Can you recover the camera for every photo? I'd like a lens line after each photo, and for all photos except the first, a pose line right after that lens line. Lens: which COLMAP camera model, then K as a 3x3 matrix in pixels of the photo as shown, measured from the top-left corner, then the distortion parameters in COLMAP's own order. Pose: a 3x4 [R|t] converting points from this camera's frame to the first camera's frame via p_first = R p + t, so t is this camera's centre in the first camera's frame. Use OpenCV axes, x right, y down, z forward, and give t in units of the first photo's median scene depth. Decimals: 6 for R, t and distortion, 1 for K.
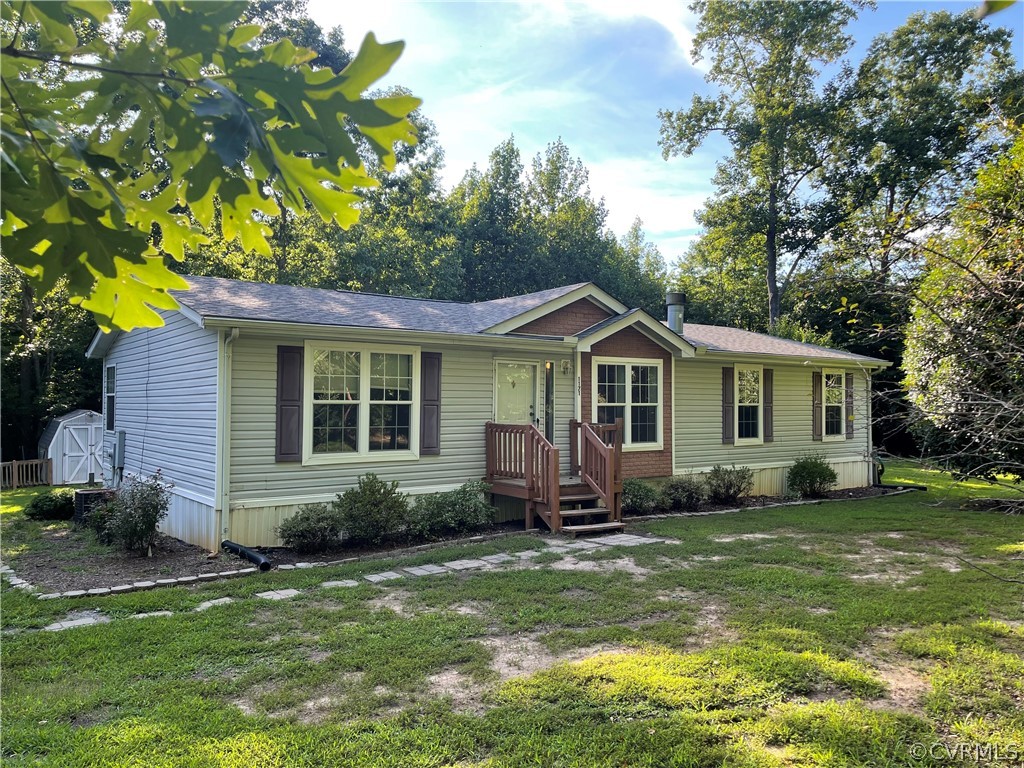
lens RADIAL K [[768.2, 0, 512.0], [0, 768.2, 384.0], [0, 0, 1]] dist [0.006451, 0.002248]
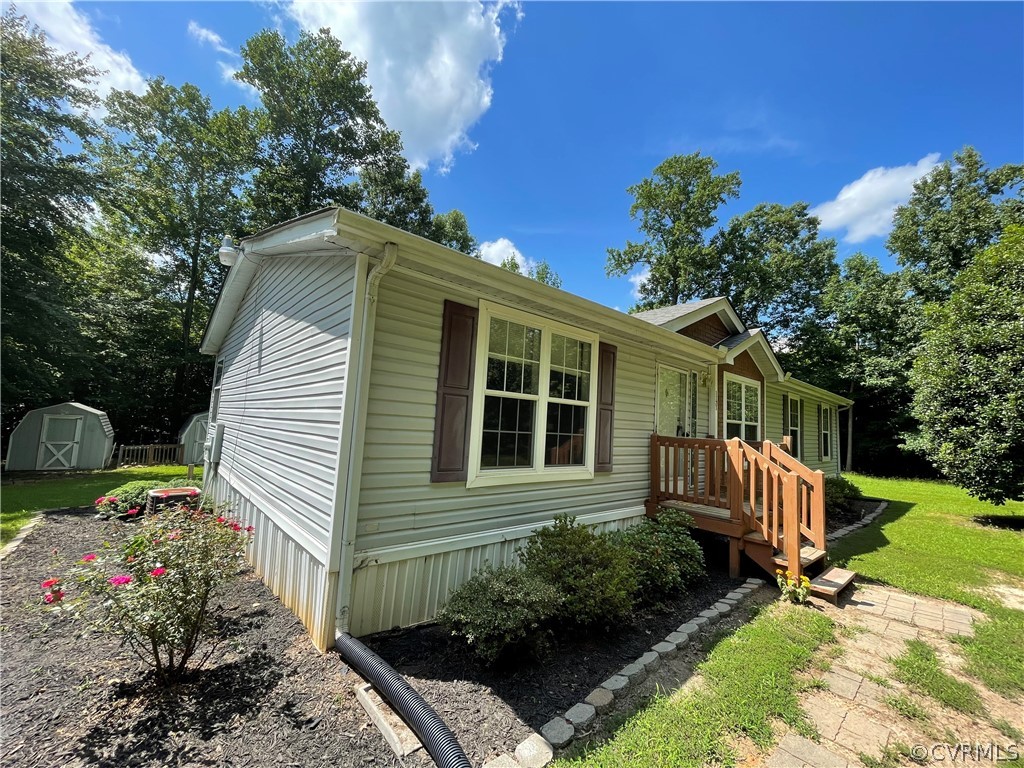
lens RADIAL K [[415.1, 0, 512.0], [0, 415.1, 384.0], [0, 0, 1]] dist [-0.000218, 0.000006]
pose [[0.995571, 0.058012, 0.073977, -0.236812], [-0.052725, 0.996044, -0.071524, 0.036807], [-0.077834, 0.067307, 0.994692, 0.571287]]
